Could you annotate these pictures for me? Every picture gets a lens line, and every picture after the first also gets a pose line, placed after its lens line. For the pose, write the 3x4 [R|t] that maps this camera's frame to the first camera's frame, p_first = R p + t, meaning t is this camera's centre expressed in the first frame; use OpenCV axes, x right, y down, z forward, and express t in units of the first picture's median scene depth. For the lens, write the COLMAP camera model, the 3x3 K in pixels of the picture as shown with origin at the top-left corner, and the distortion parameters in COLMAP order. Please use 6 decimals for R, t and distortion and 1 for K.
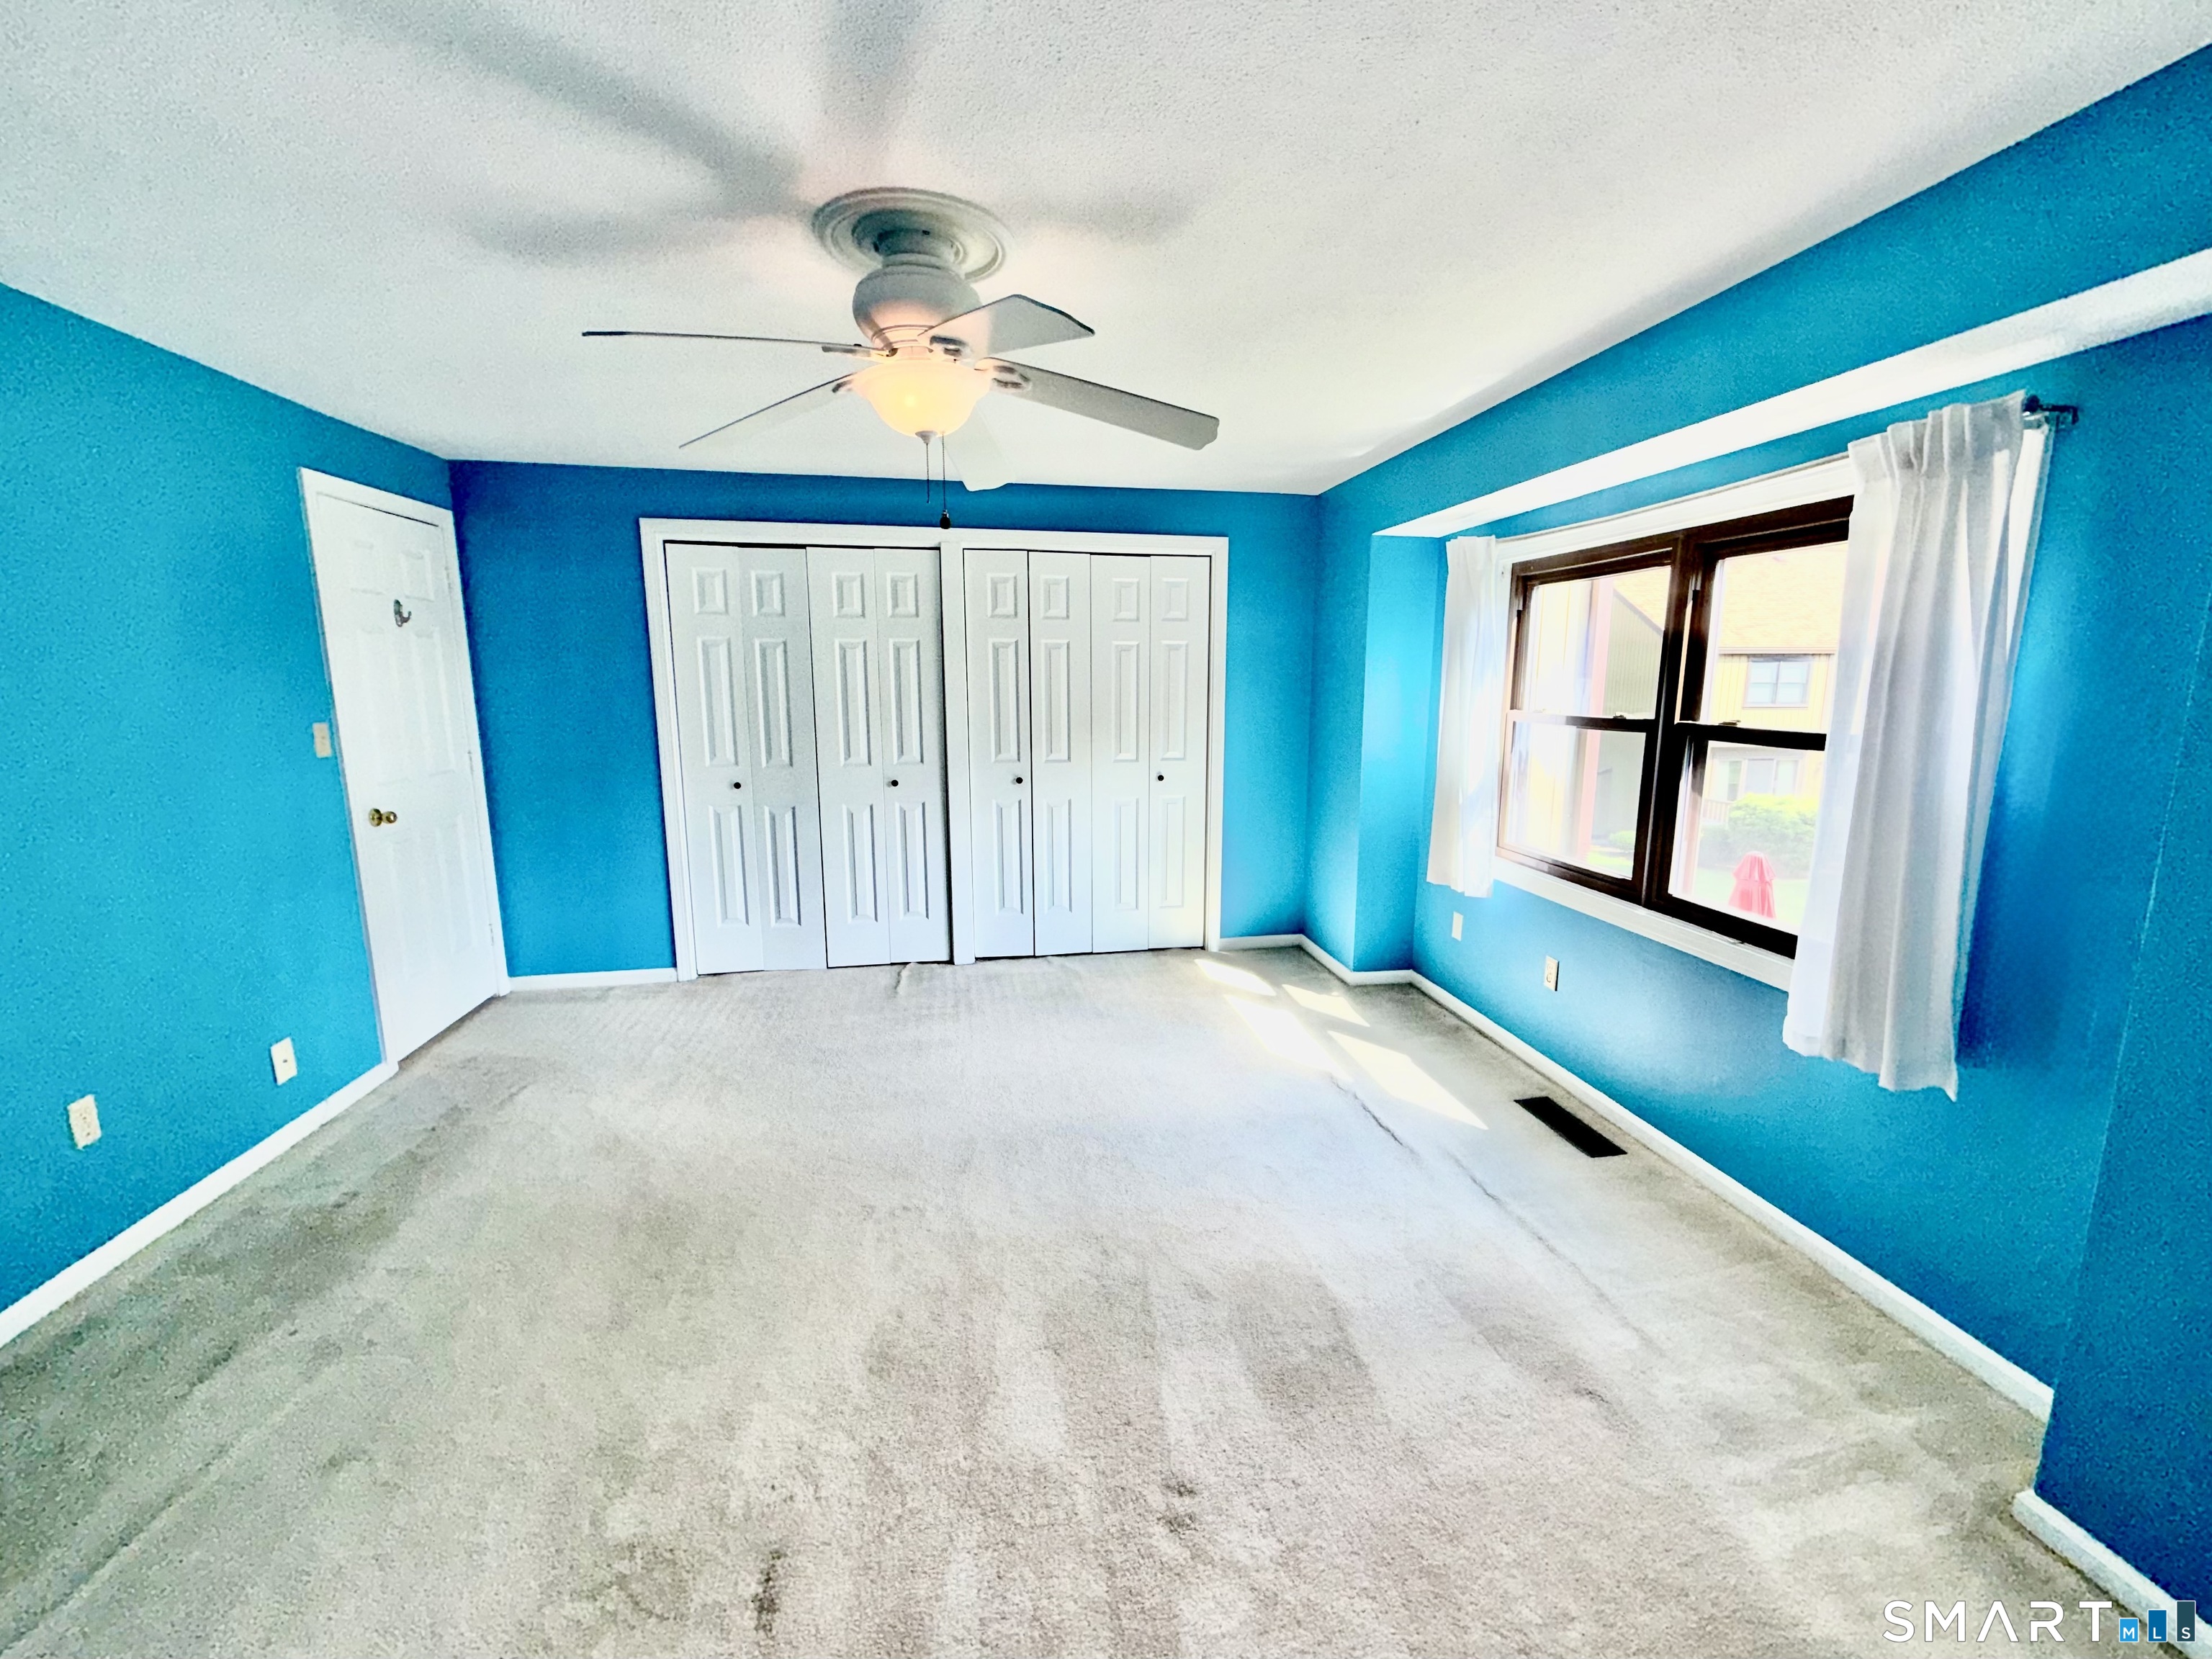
lens RADIAL K [[907.6, 0, 1106.0], [0, 907.6, 829.5], [0, 0, 1]] dist [0.000972, 0.000075]
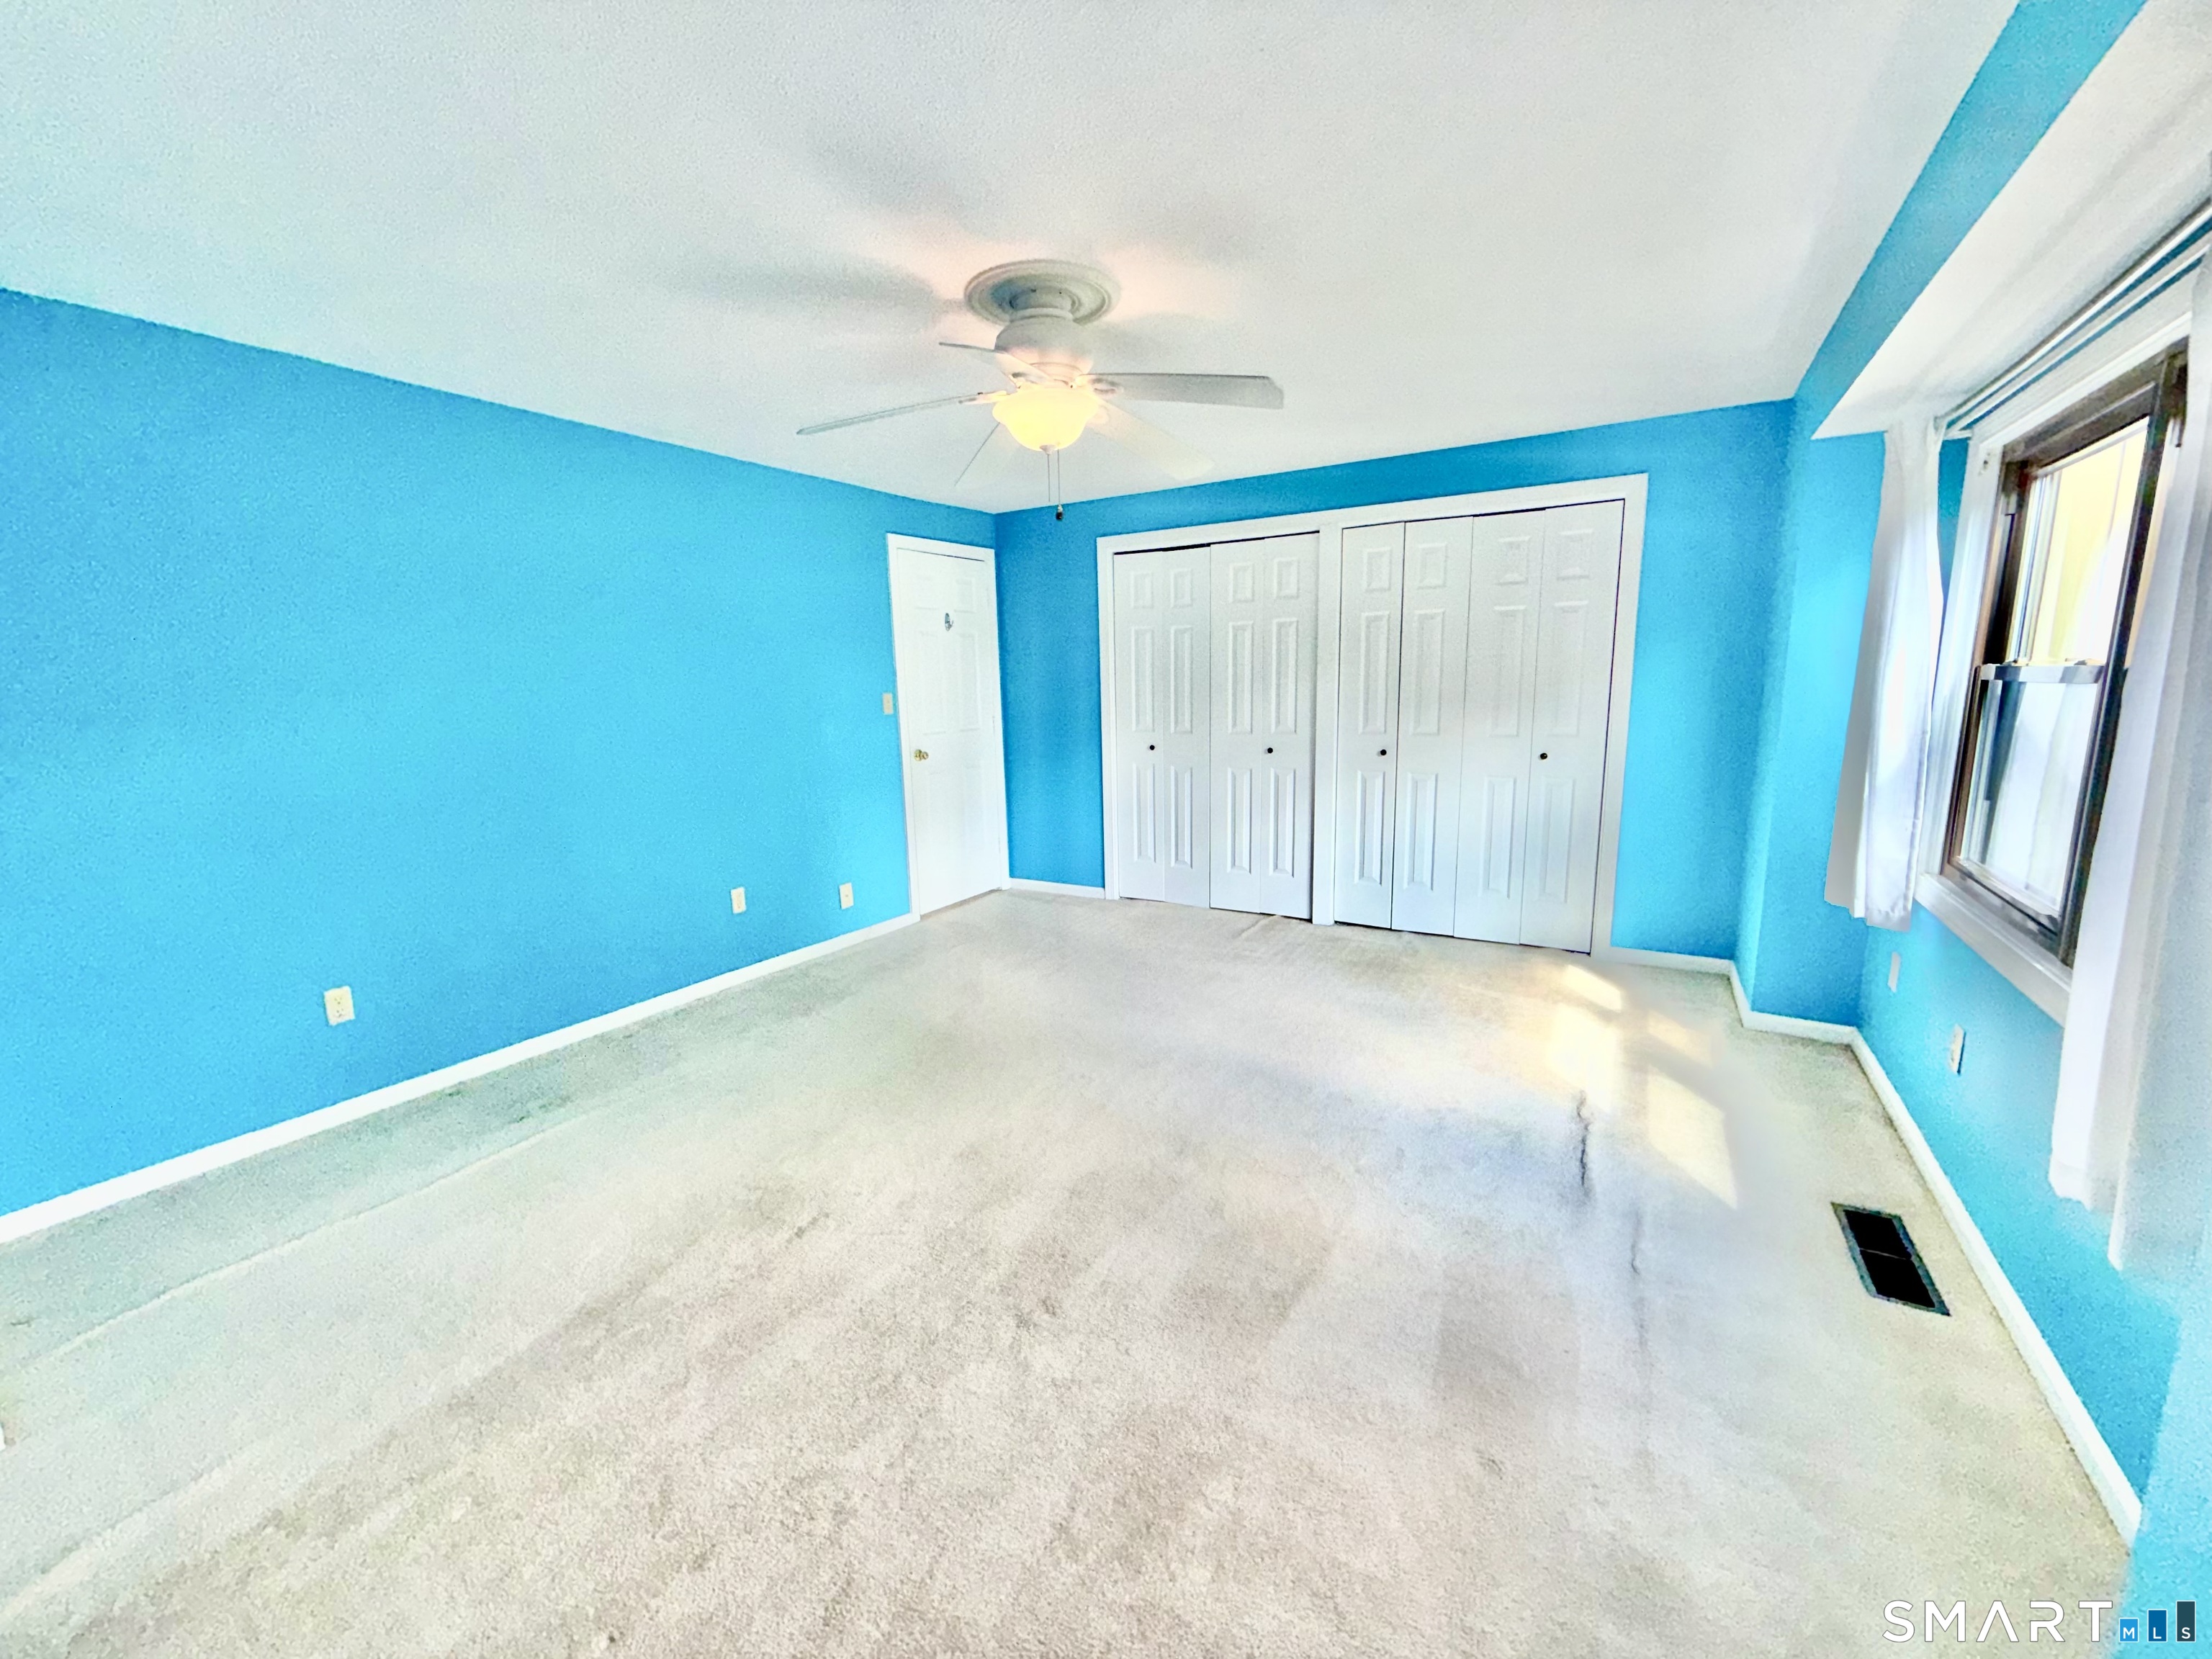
lens RADIAL K [[877.4, 0, 1106.0], [0, 877.4, 829.5], [0, 0, 1]] dist [-0.002903, 0.000020]
pose [[0.751457, 0.093092, -0.653181, 0.366233], [-0.086523, 0.995351, 0.042317, 0.019238], [0.654084, 0.024715, 0.756018, 0.071253]]
